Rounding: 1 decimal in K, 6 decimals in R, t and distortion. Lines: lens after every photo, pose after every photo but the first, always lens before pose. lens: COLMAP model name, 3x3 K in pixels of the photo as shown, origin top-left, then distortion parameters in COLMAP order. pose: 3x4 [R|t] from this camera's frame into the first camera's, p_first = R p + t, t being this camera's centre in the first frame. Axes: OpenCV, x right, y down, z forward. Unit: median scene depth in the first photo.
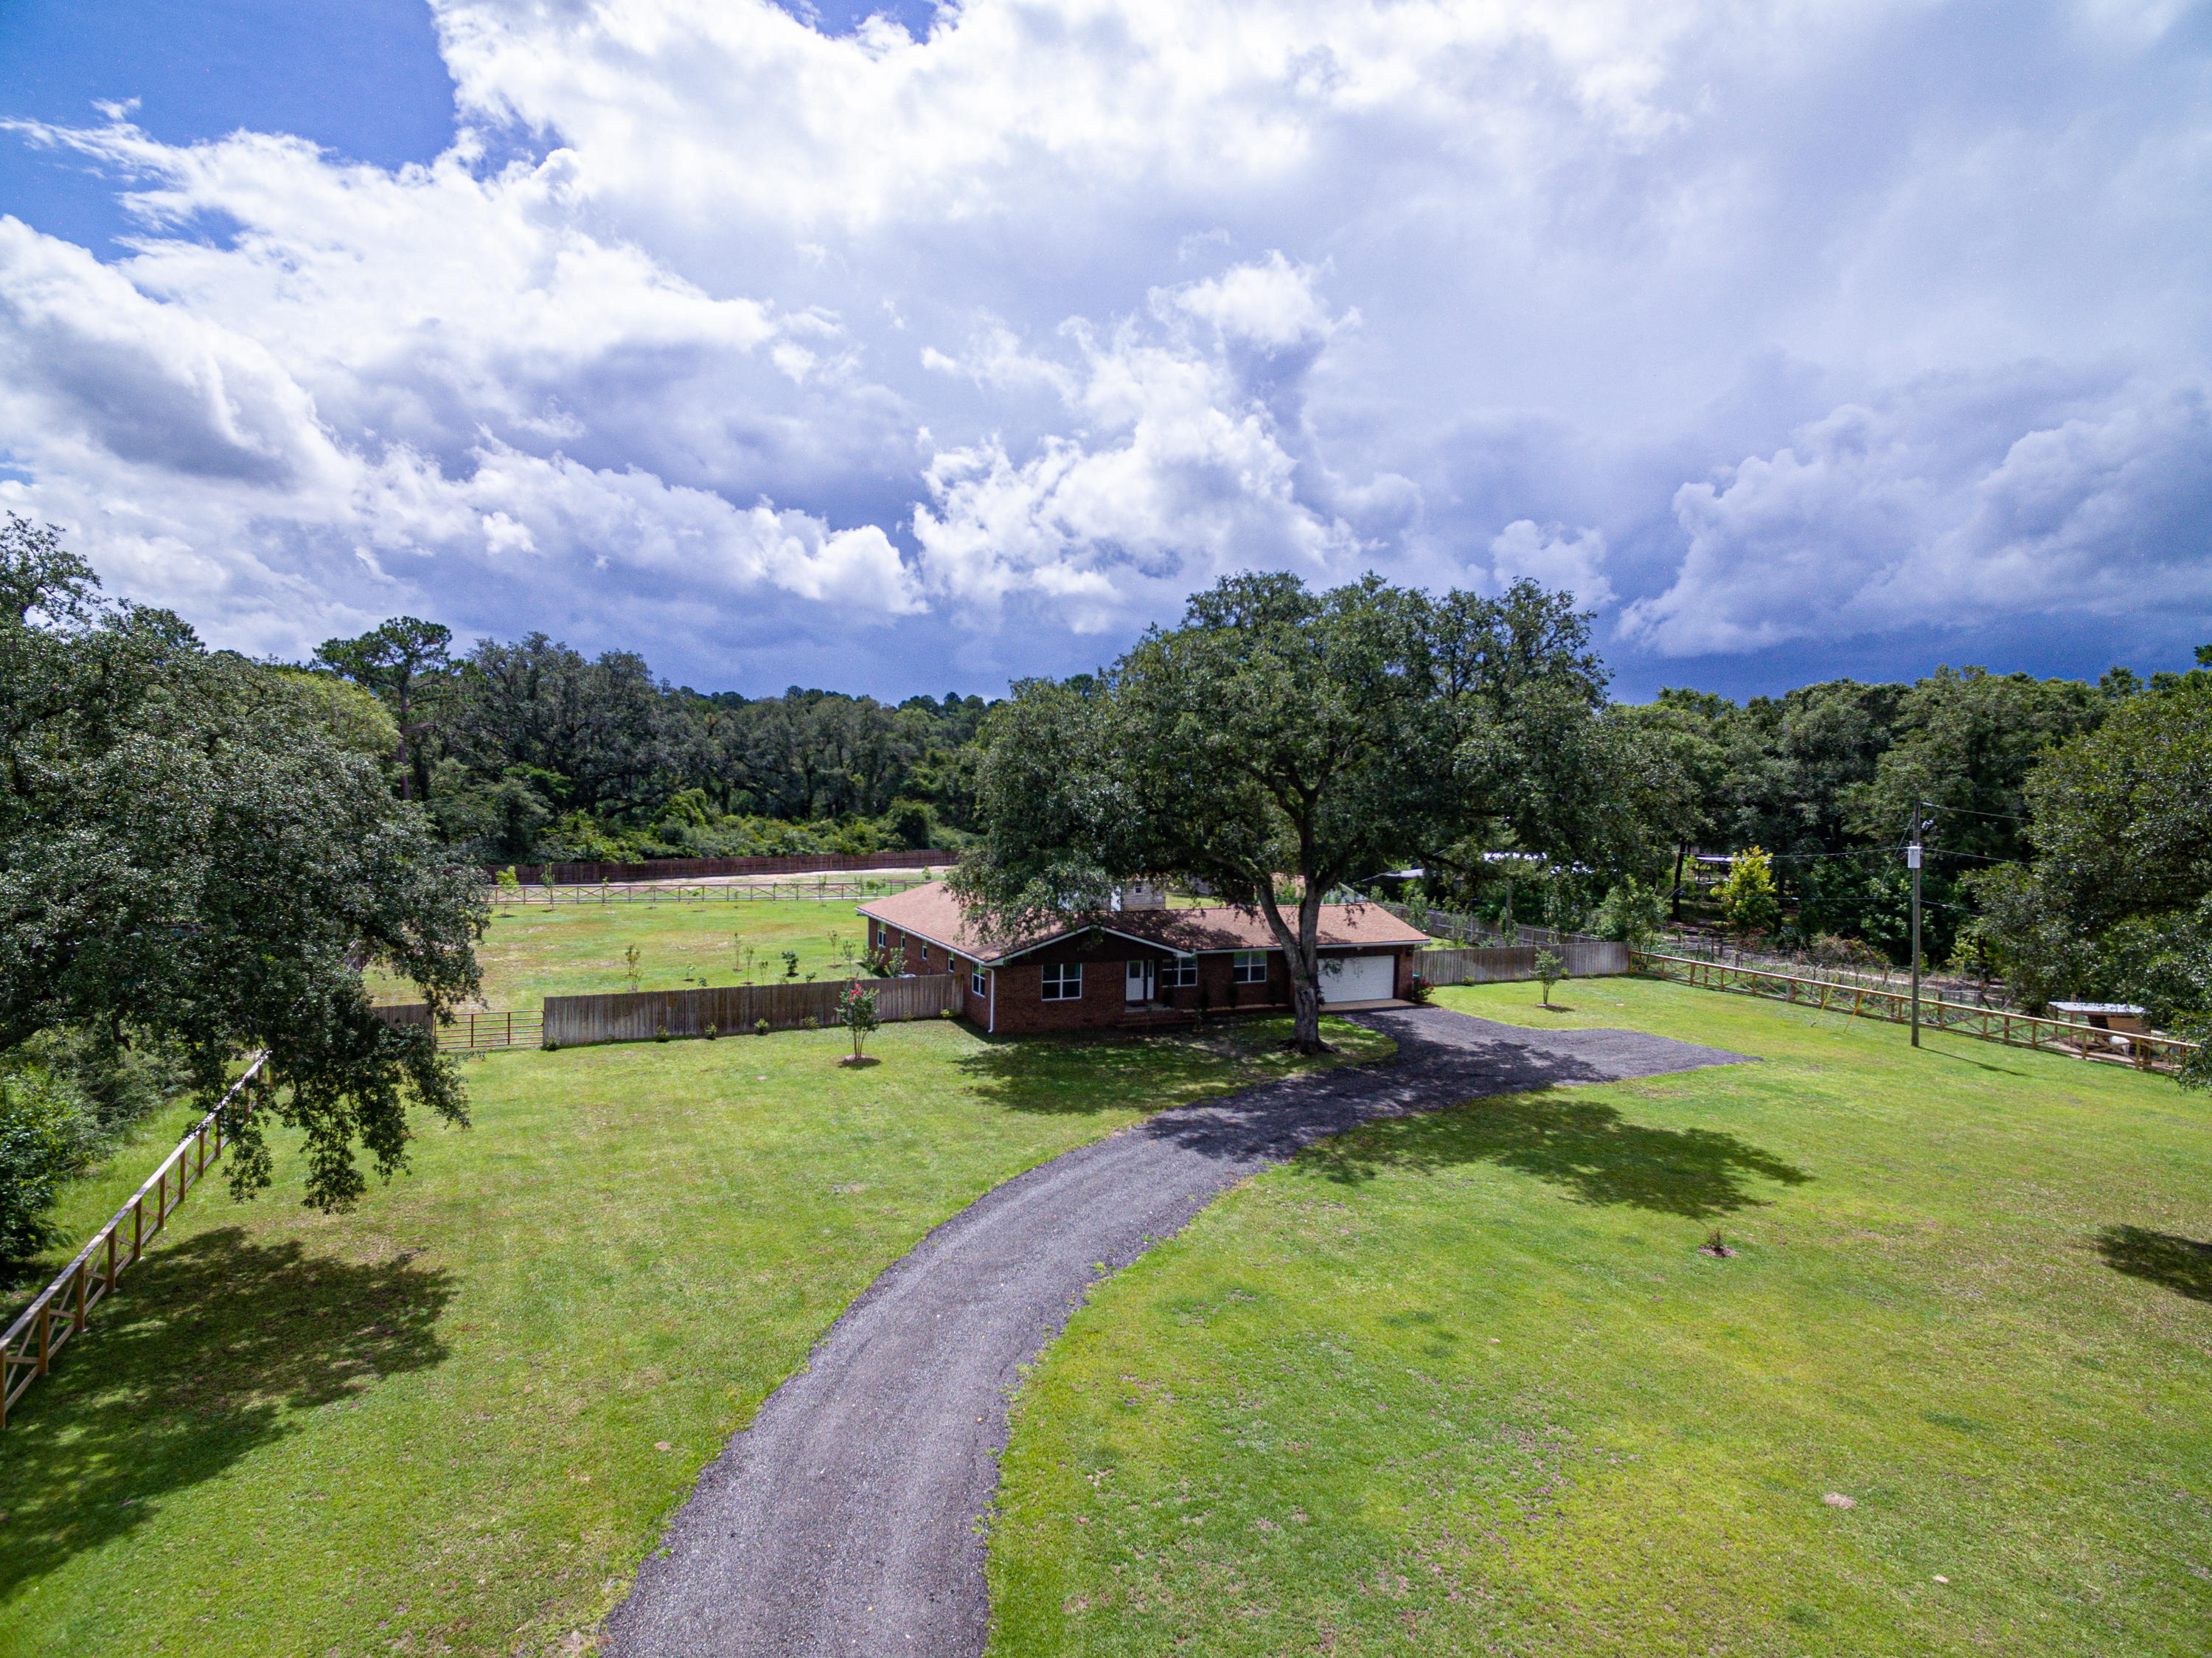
lens RADIAL K [[1214.6, 0, 1117.9], [0, 1214.6, 855.0], [0, 0, 1]] dist [0.009941, -0.002345]
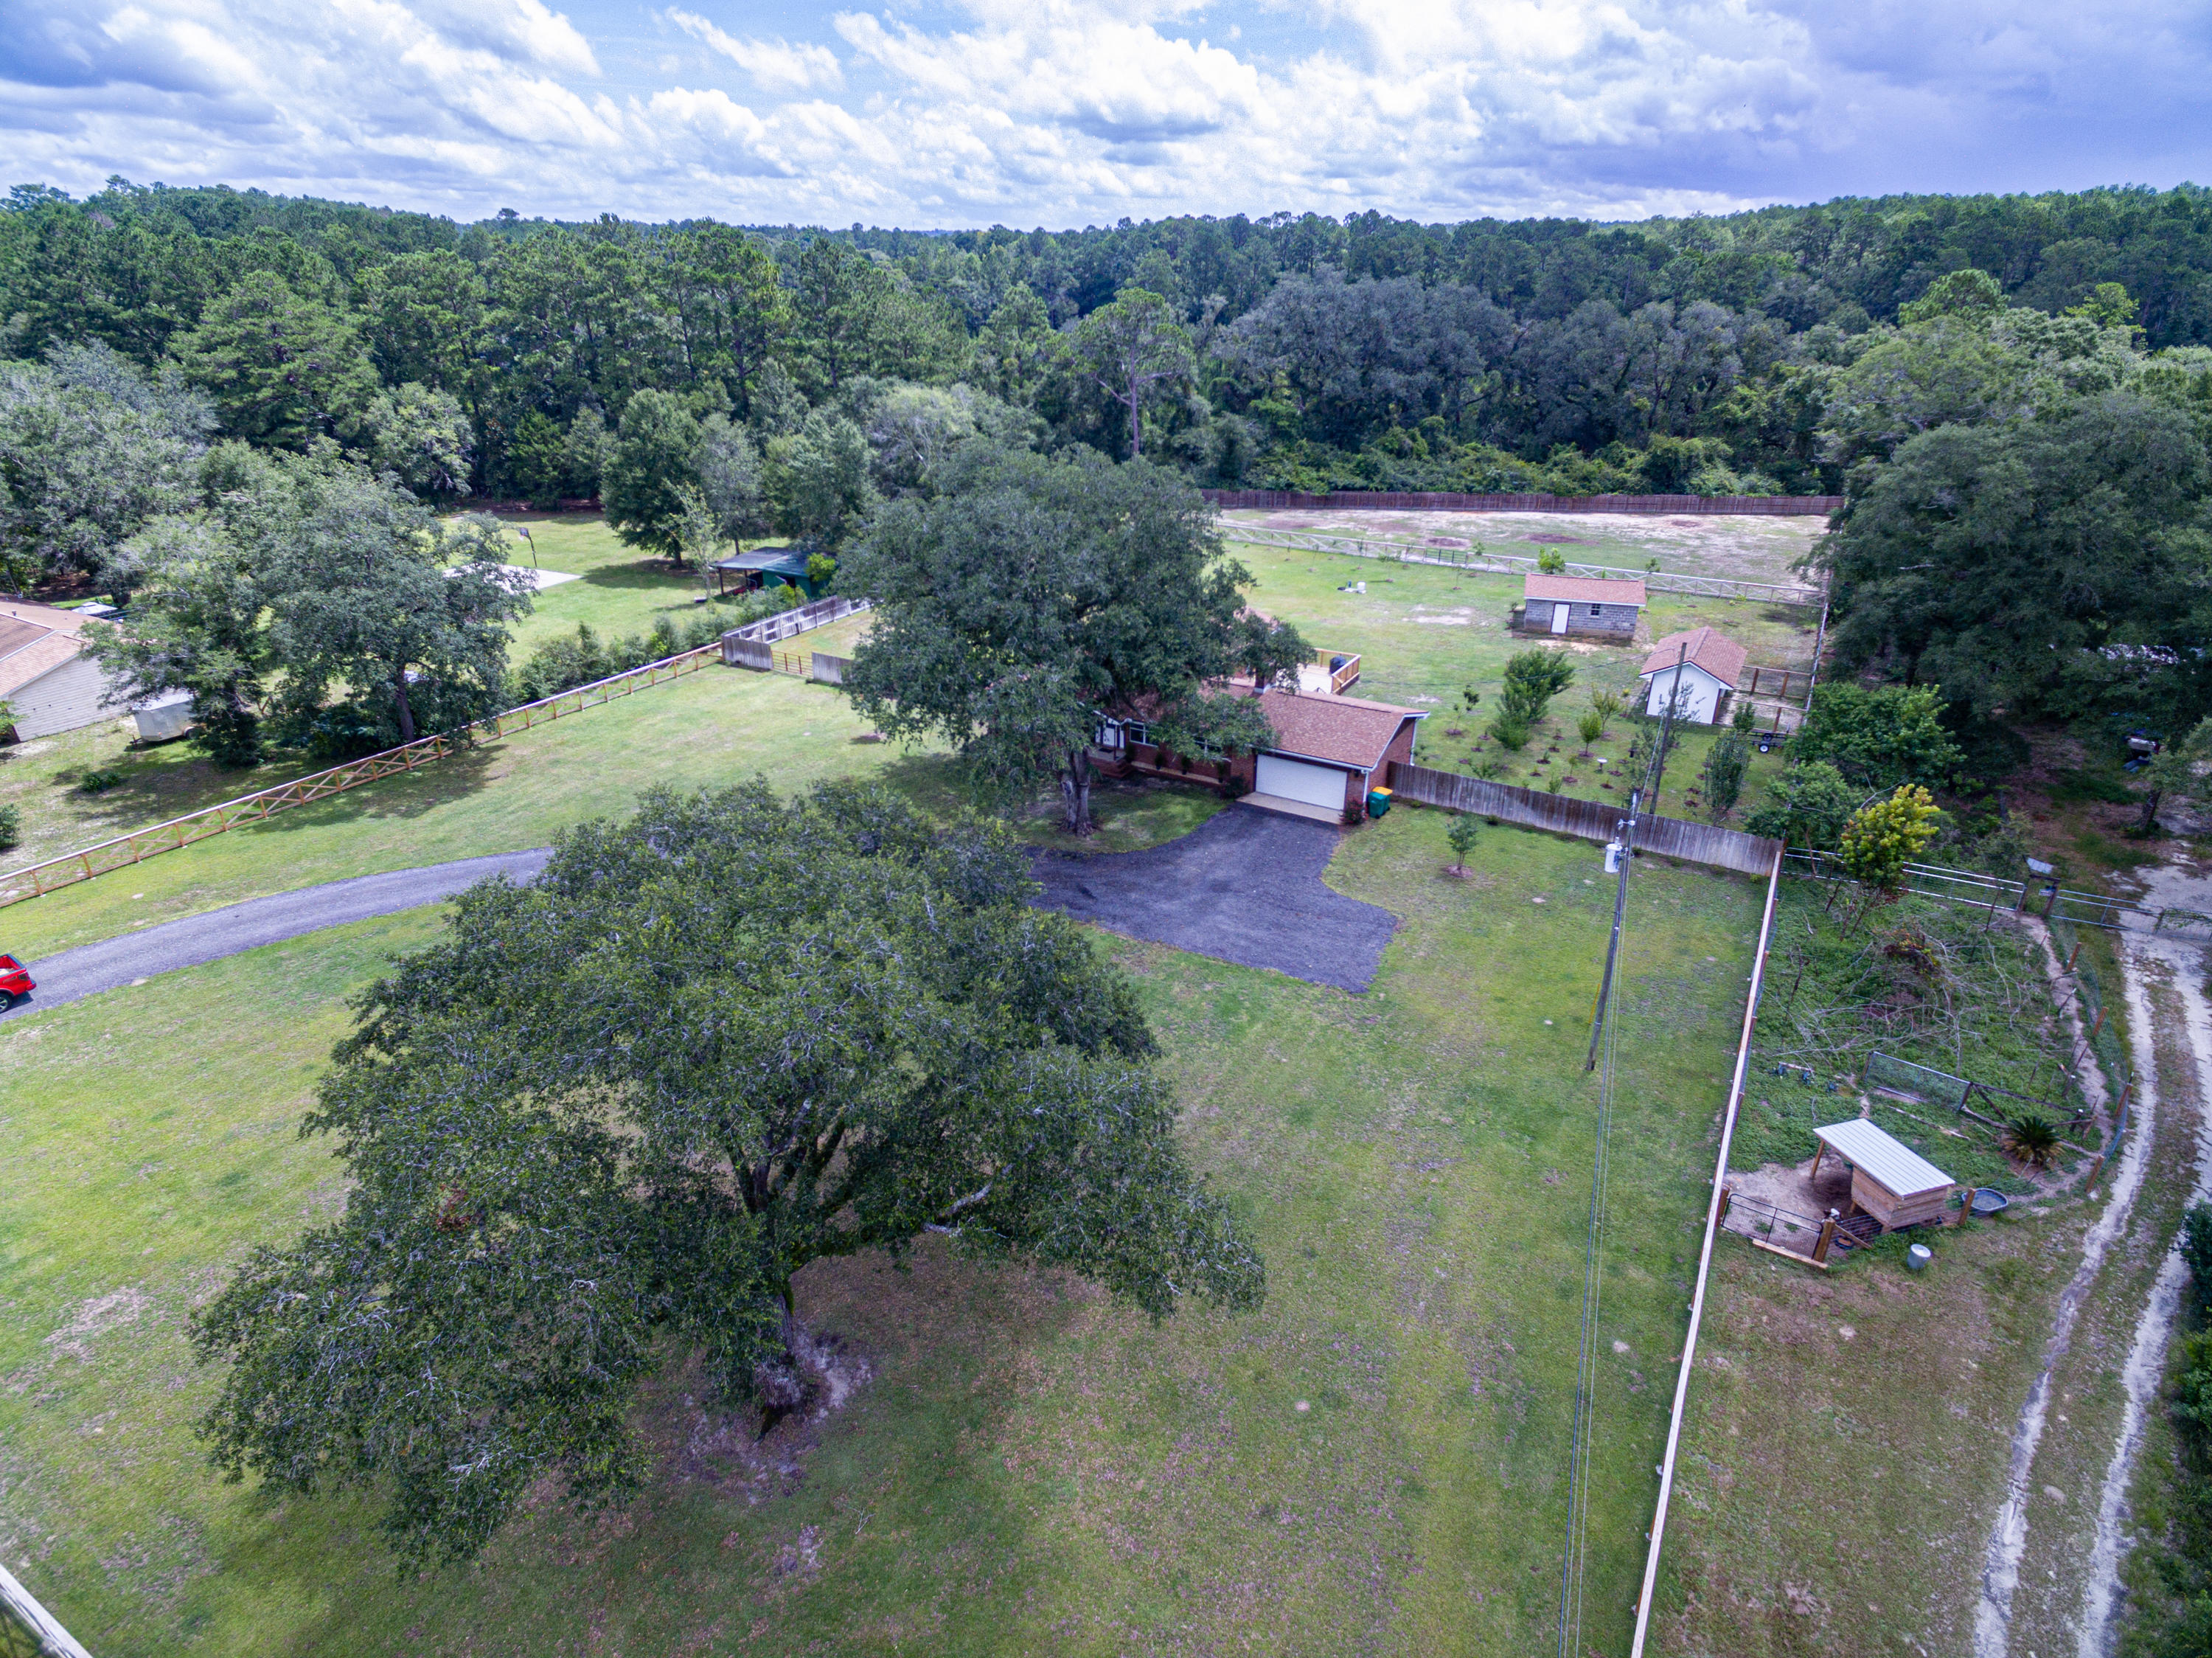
lens RADIAL K [[1214.6, 0, 1117.9], [0, 1214.6, 855.0], [0, 0, 1]] dist [0.009941, -0.002345]
pose [[0.564234, 0.349343, -0.748064, 0.898708], [-0.038478, 0.916211, 0.398845, -0.248486], [0.824718, -0.196258, 0.530399, 0.294817]]
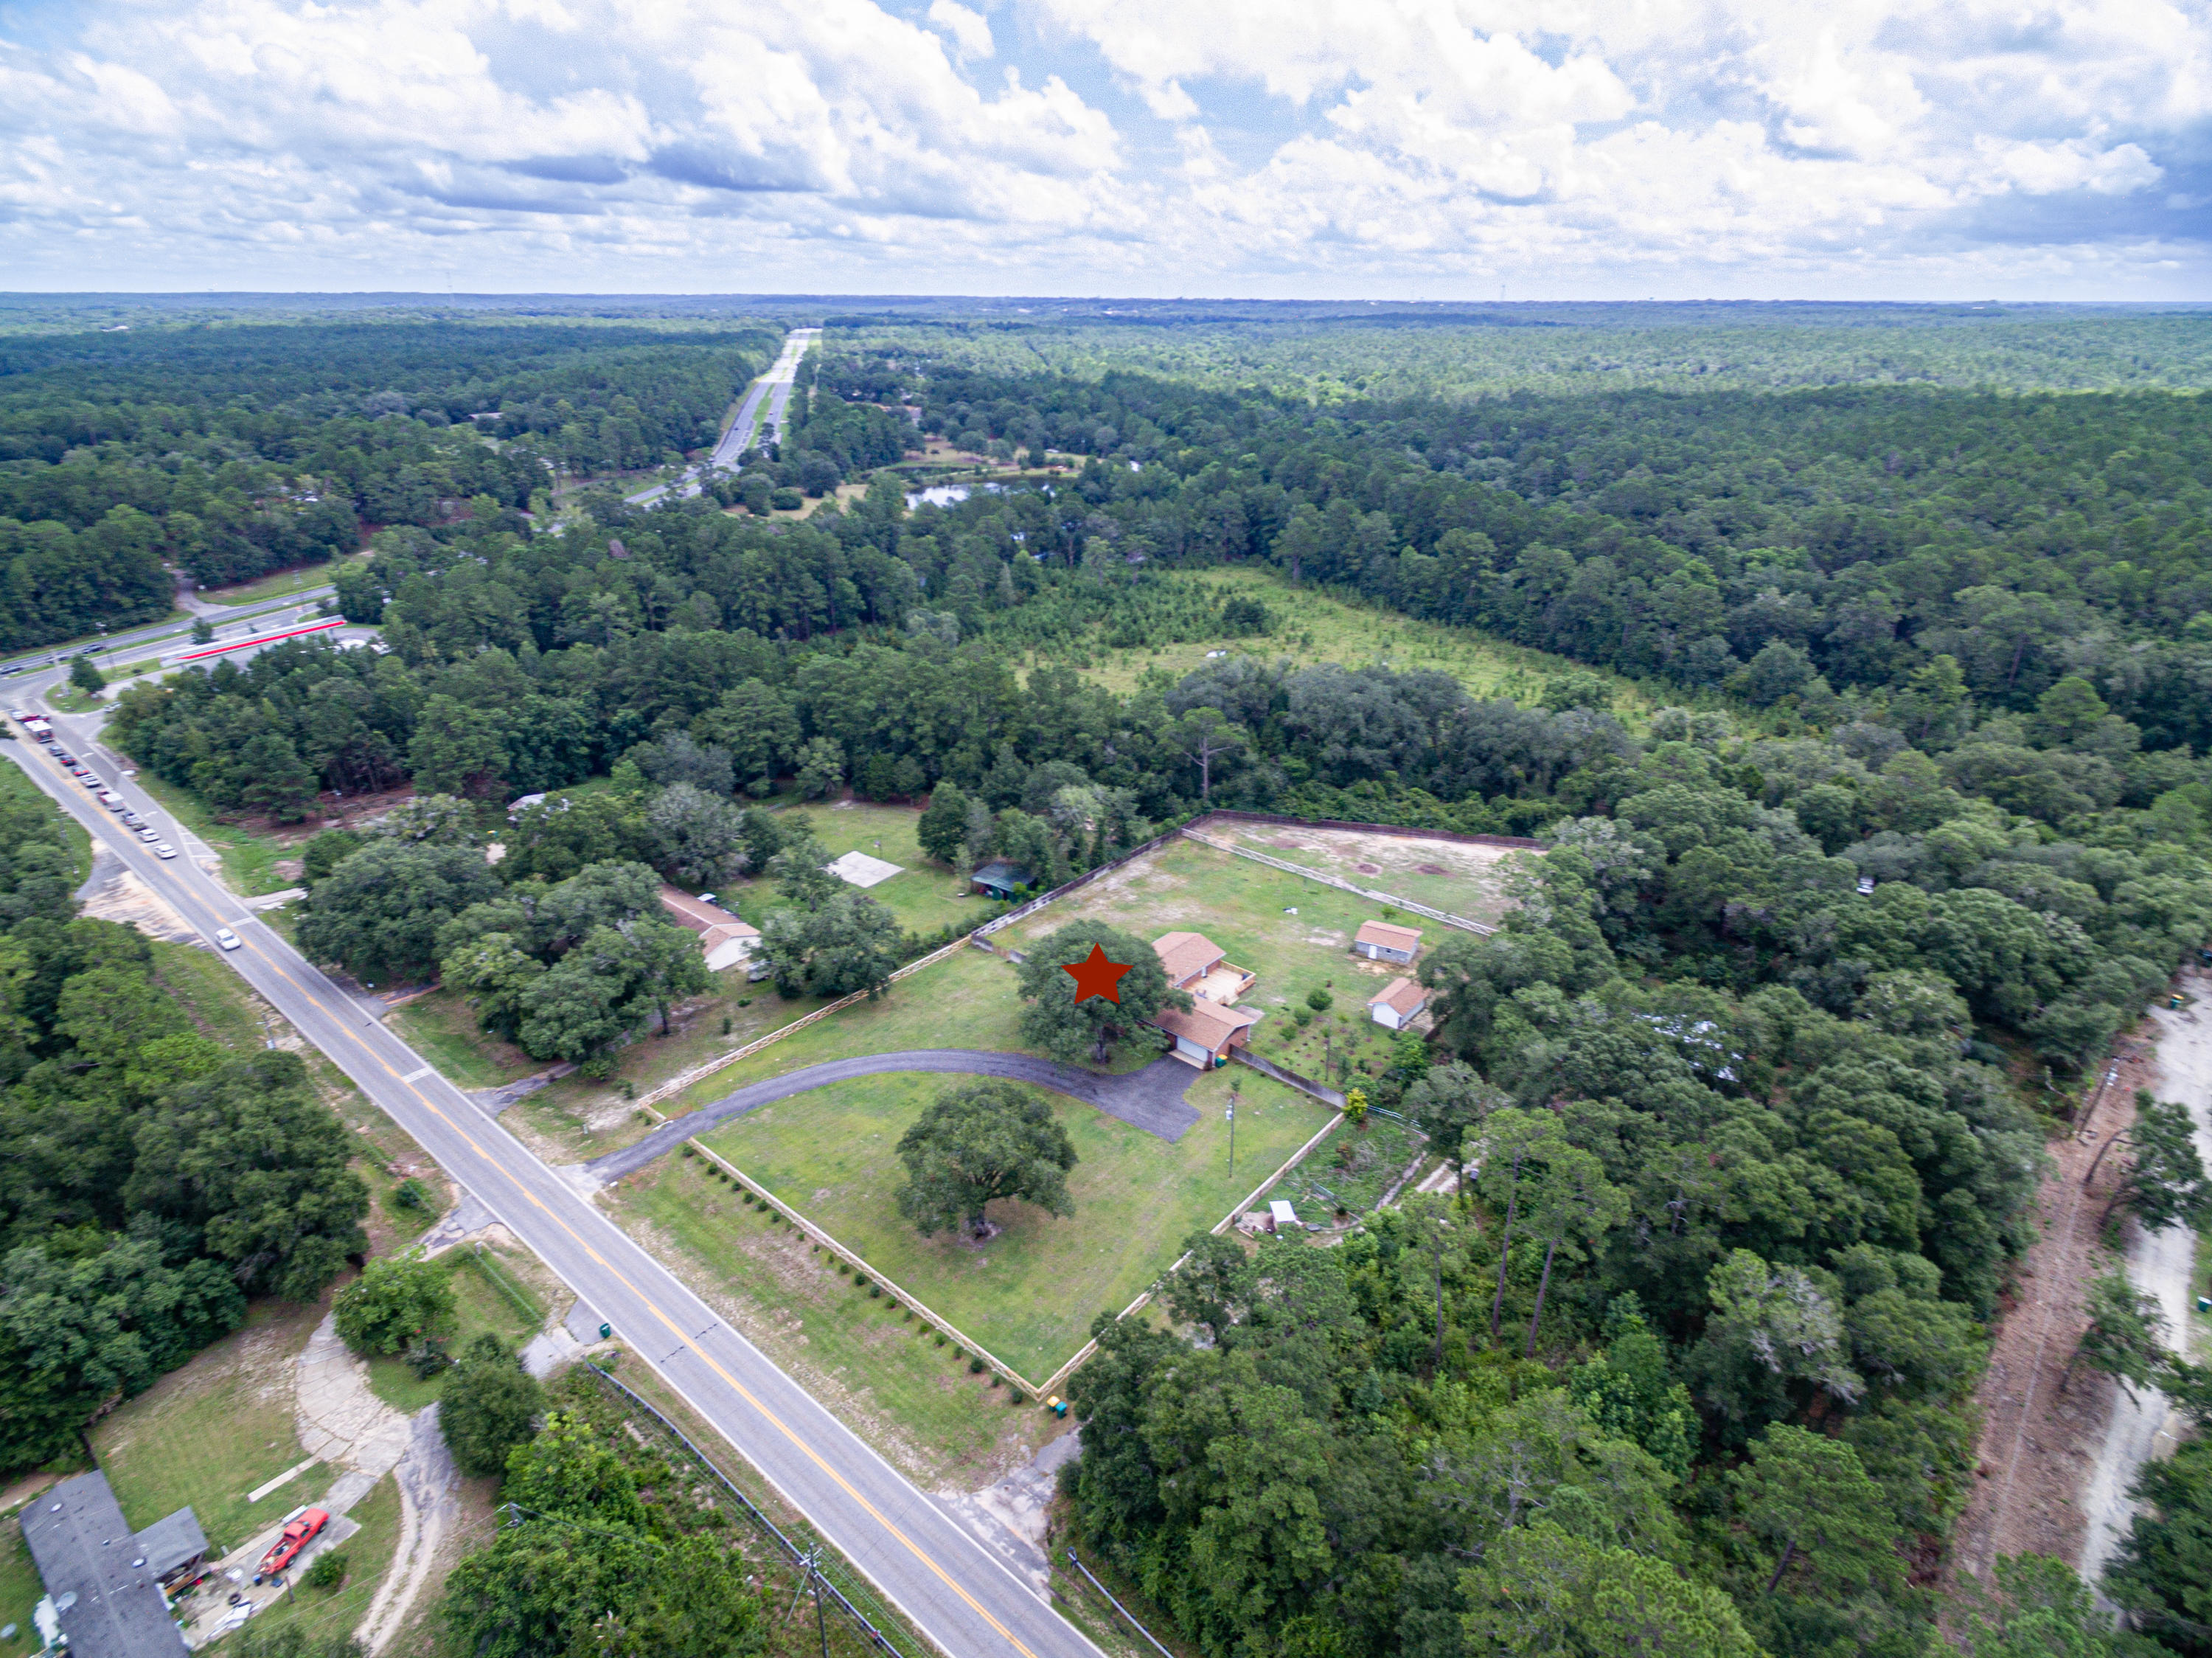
lens RADIAL K [[1214.6, 0, 1117.9], [0, 1214.6, 855.0], [0, 0, 1]] dist [0.009941, -0.002345]
pose [[0.409299, 0.360137, -0.838317, 2.152201], [-0.049826, 0.926255, 0.373588, -1.246721], [0.911039, -0.111140, 0.397060, -0.143947]]
